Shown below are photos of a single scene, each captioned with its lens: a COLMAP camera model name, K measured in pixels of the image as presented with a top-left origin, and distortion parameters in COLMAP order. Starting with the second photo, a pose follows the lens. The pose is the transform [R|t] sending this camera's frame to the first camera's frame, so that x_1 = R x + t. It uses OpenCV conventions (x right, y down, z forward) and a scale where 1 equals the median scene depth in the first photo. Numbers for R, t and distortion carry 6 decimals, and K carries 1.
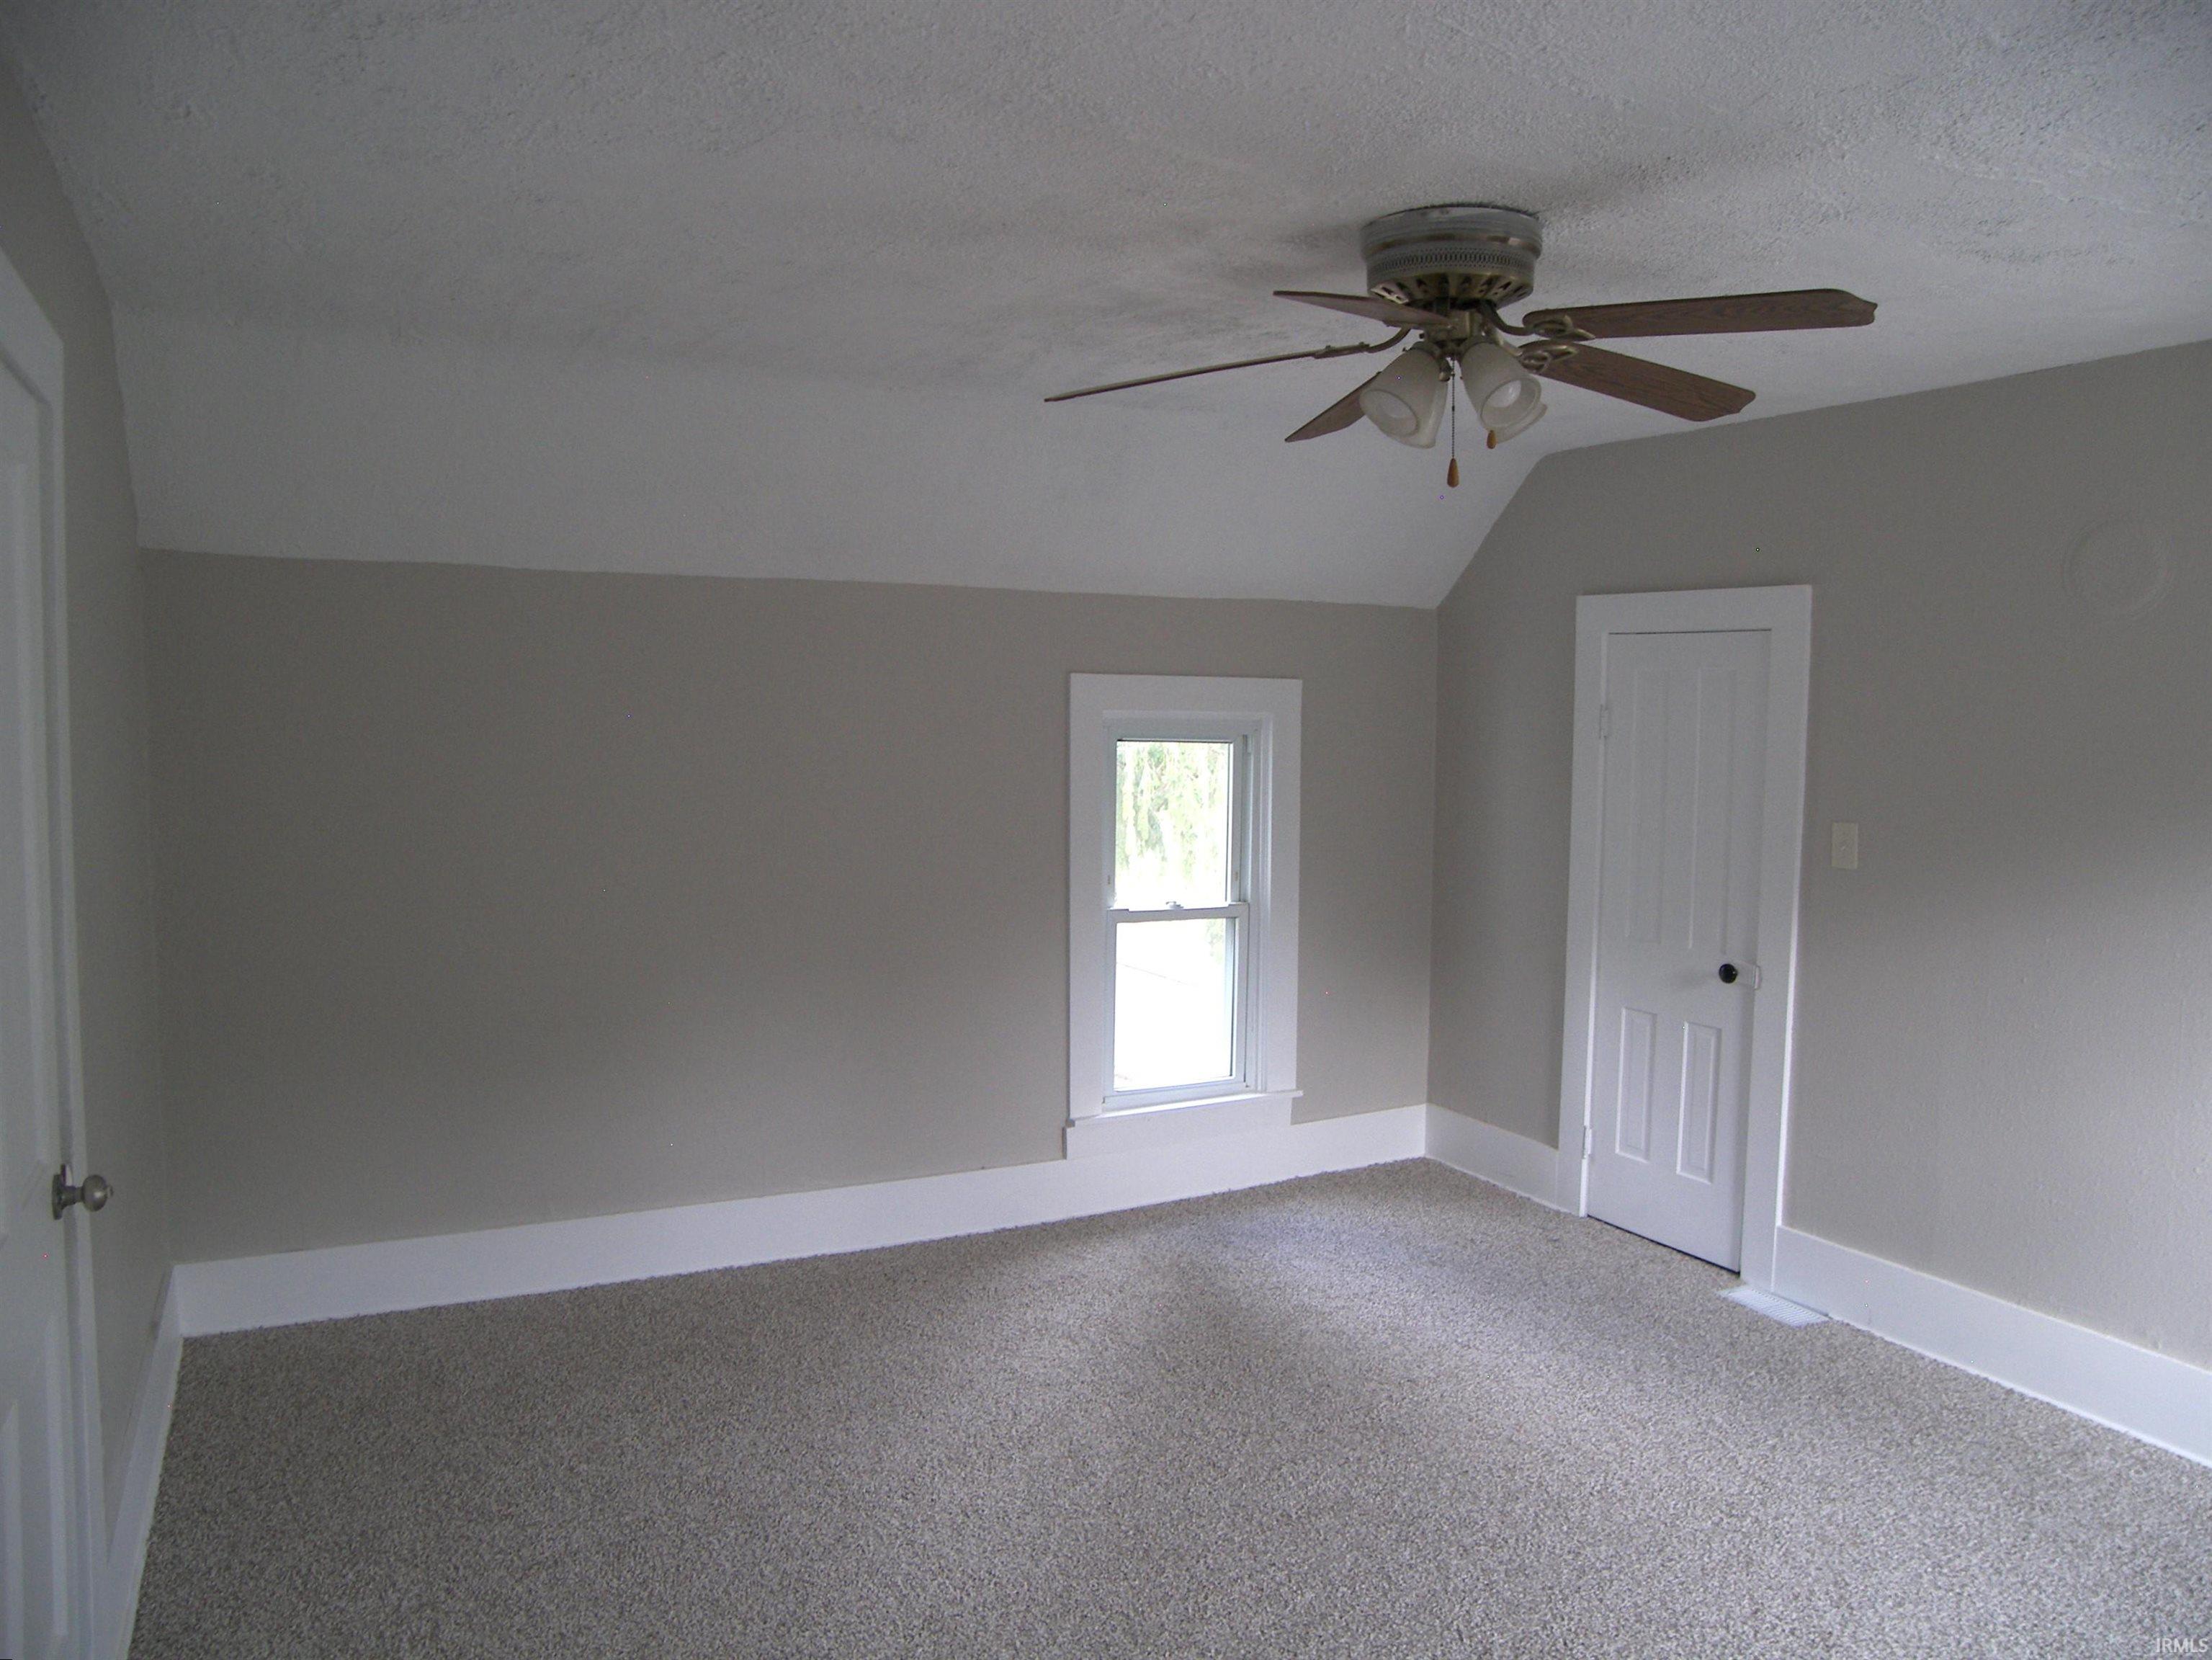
lens RADIAL K [[1591.7, 0, 1096.7], [0, 1591.7, 819.9], [0, 0, 1]] dist [-0.130029, 0.062834]
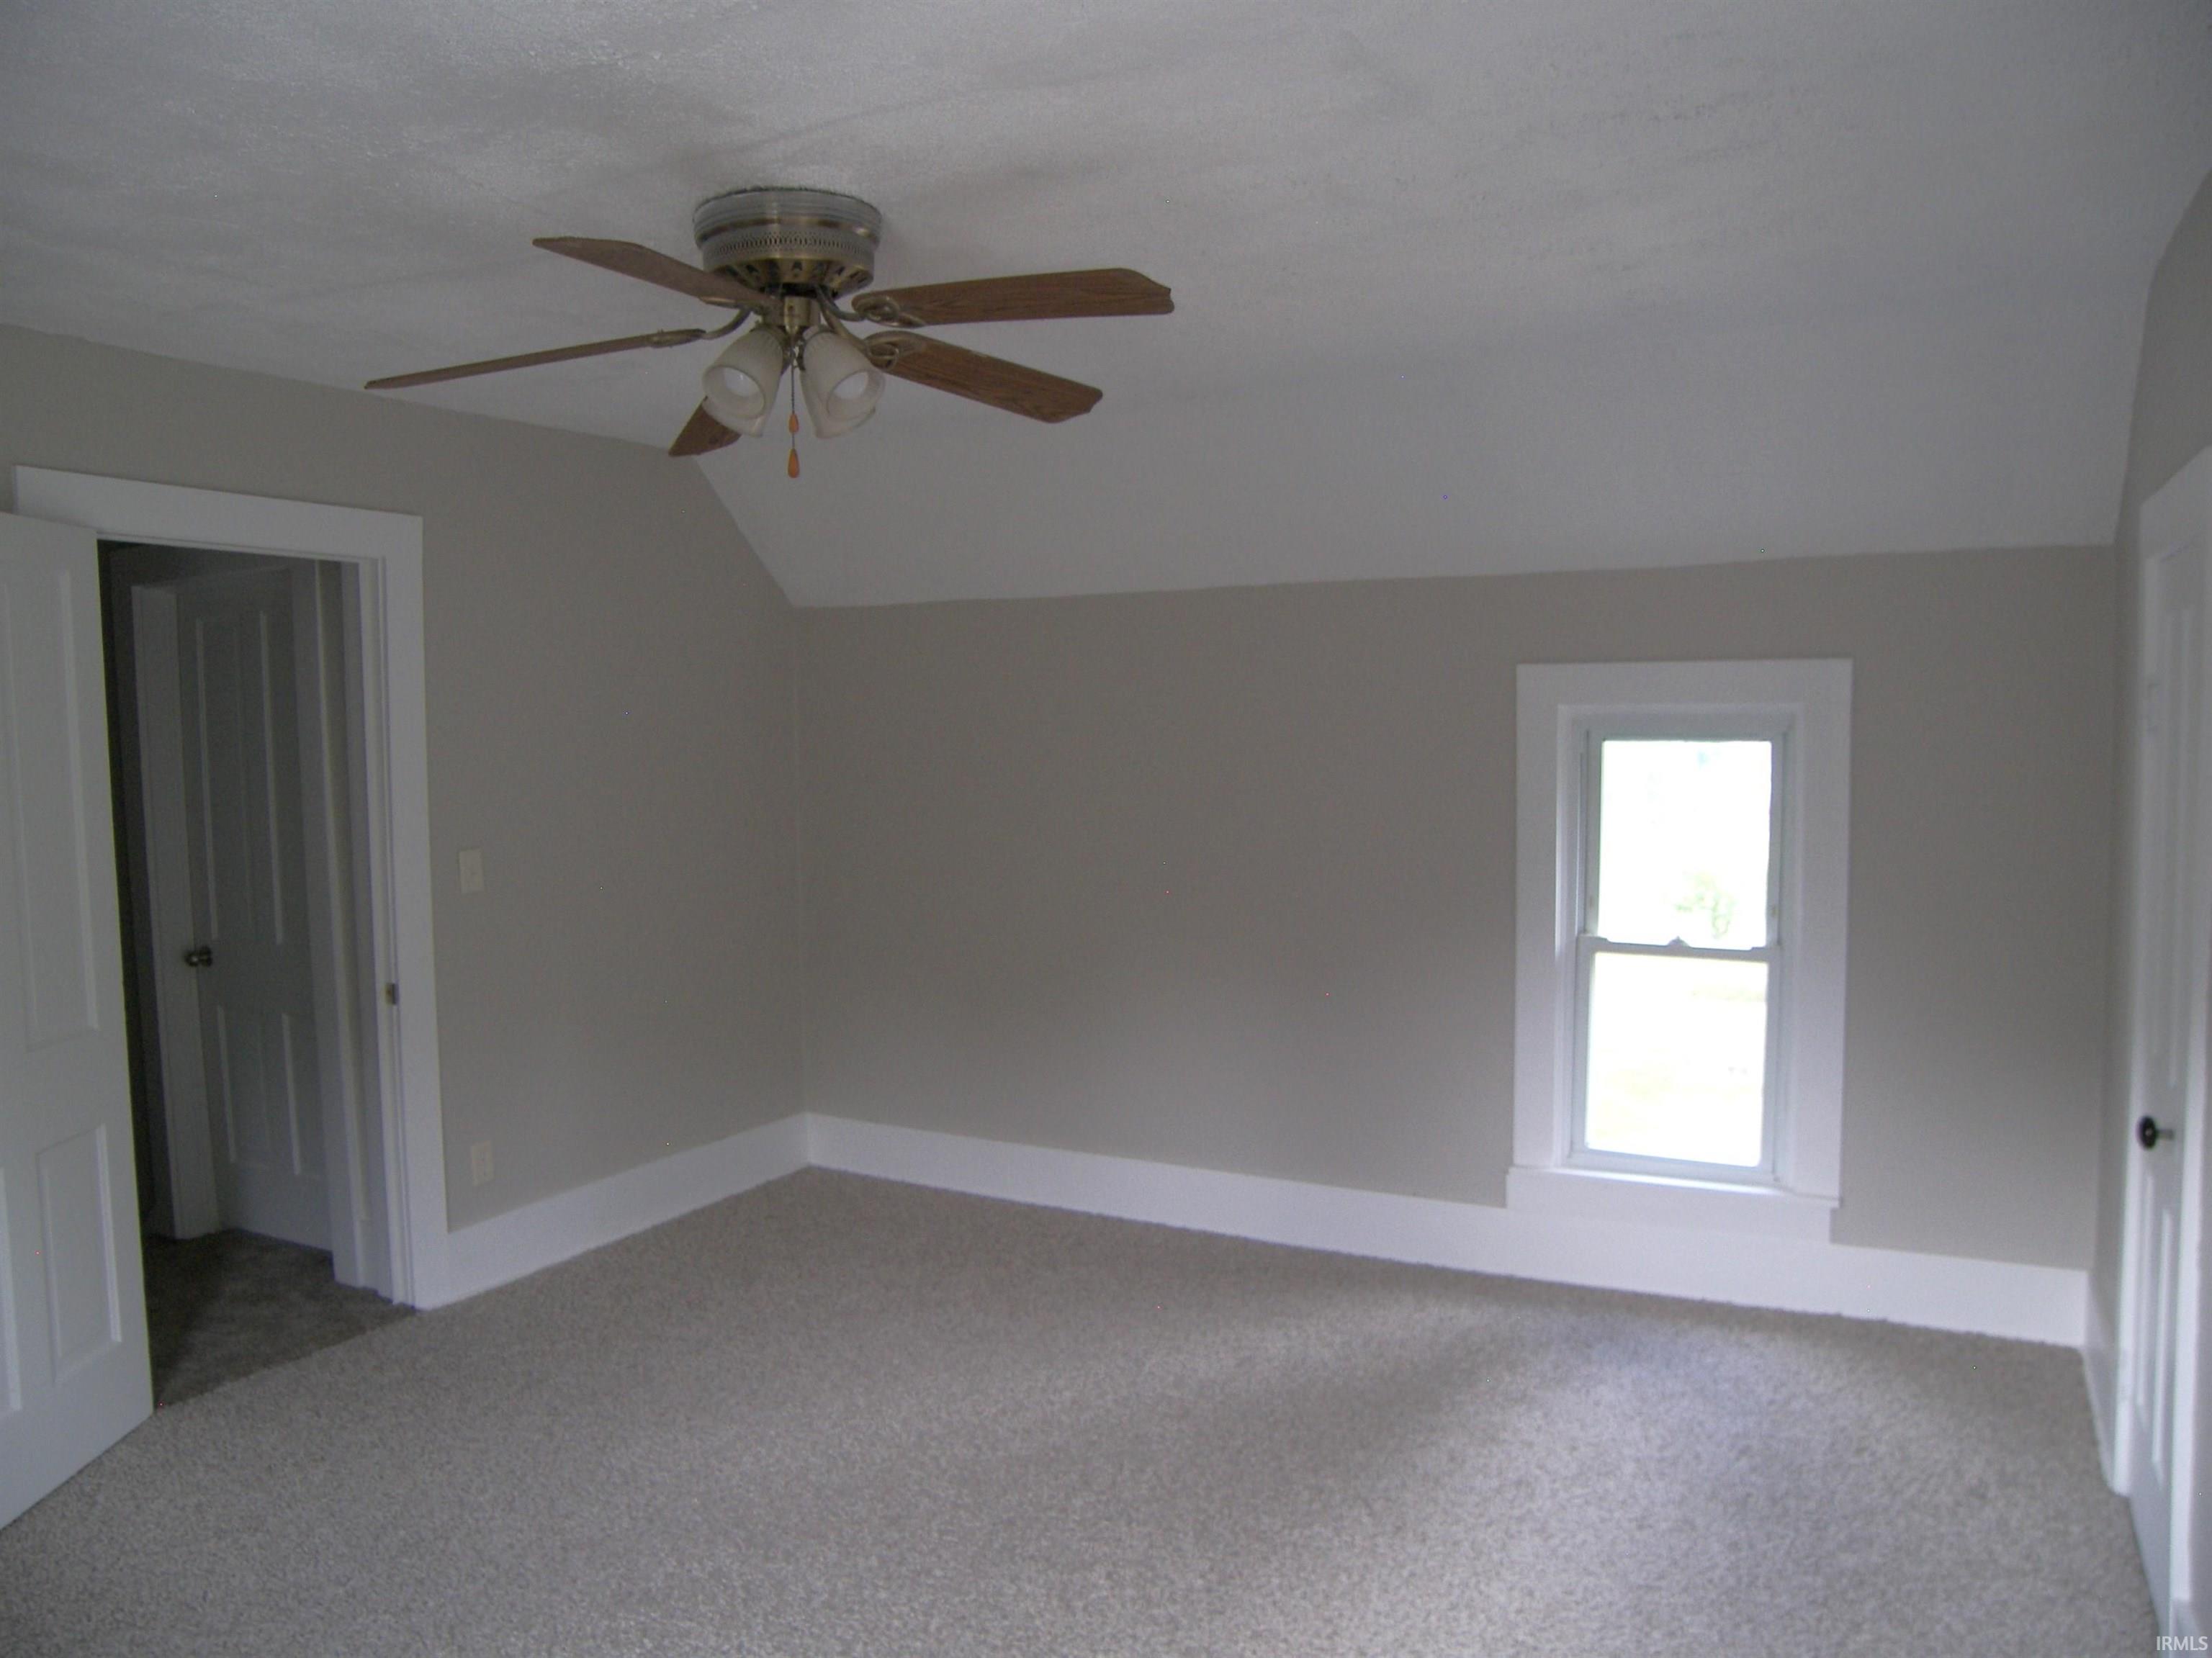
lens RADIAL K [[1591.4, 0, 1101.2], [0, 1591.4, 819.1], [0, 0, 1]] dist [-0.130029, 0.062834]
pose [[0.551044, 0.036183, -0.833691, 0.570267], [-0.037737, 0.999118, 0.018420, -0.012712], [0.833623, 0.021311, 0.551923, 0.309487]]
